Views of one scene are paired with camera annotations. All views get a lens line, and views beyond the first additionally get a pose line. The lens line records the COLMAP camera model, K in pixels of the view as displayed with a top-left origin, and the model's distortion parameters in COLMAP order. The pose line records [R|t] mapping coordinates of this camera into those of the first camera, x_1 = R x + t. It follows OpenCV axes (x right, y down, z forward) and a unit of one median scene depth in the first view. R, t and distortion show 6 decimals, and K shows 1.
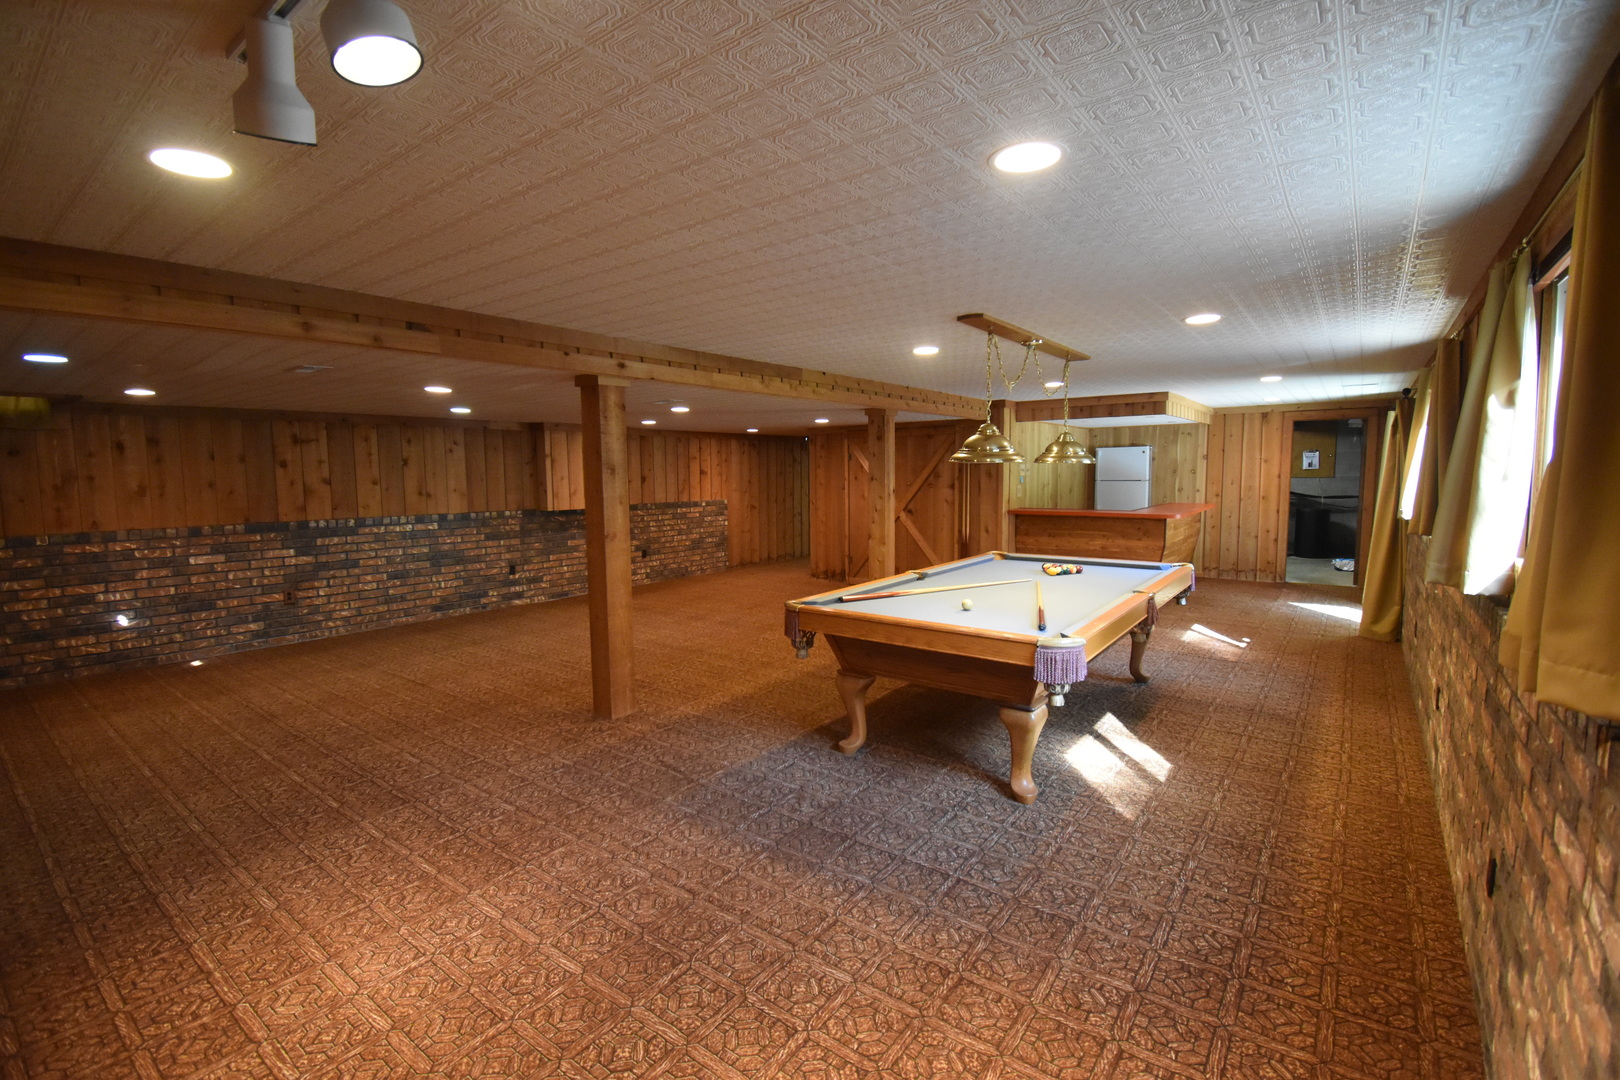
lens RADIAL K [[721.1, 0, 806.9], [0, 721.1, 497.8], [0, 0, 1]] dist [0.018216, -0.021976]
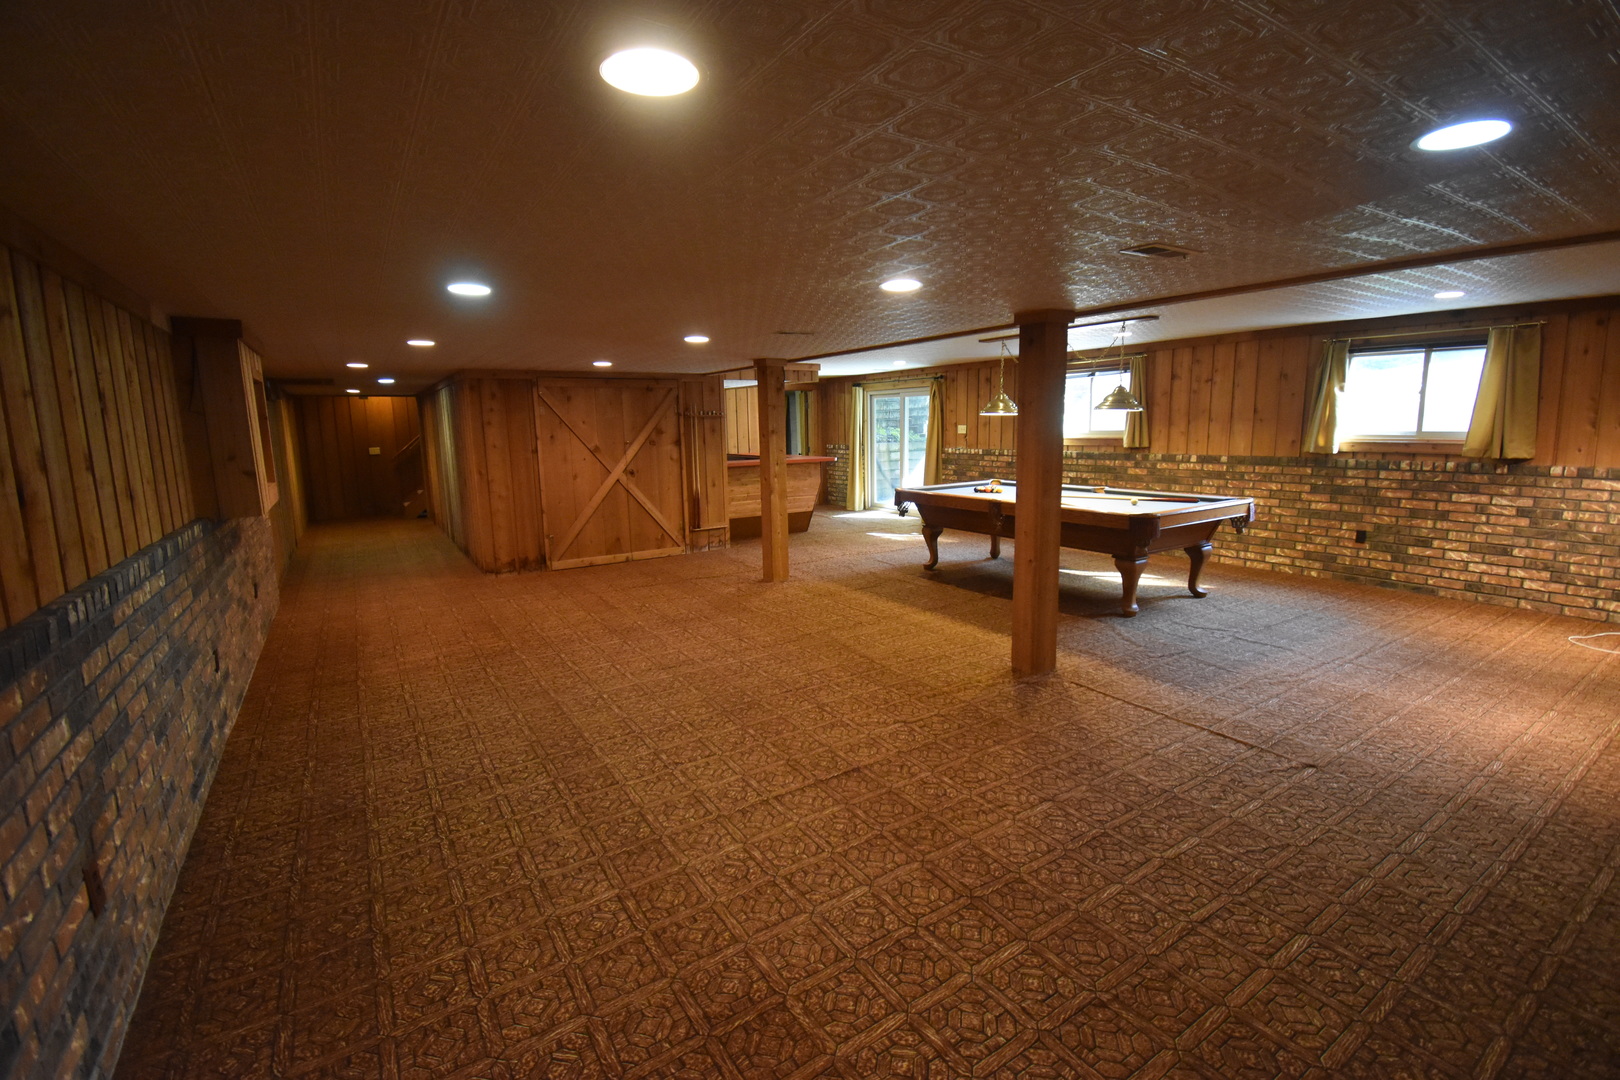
lens RADIAL K [[720.9, 0, 815.4], [0, 720.9, 532.1], [0, 0, 1]] dist [0.020114, -0.023806]
pose [[0.327585, -0.140625, 0.934298, -0.804012], [0.054469, 0.990028, 0.129914, -0.016122], [-0.943250, 0.008333, 0.331978, 0.614443]]
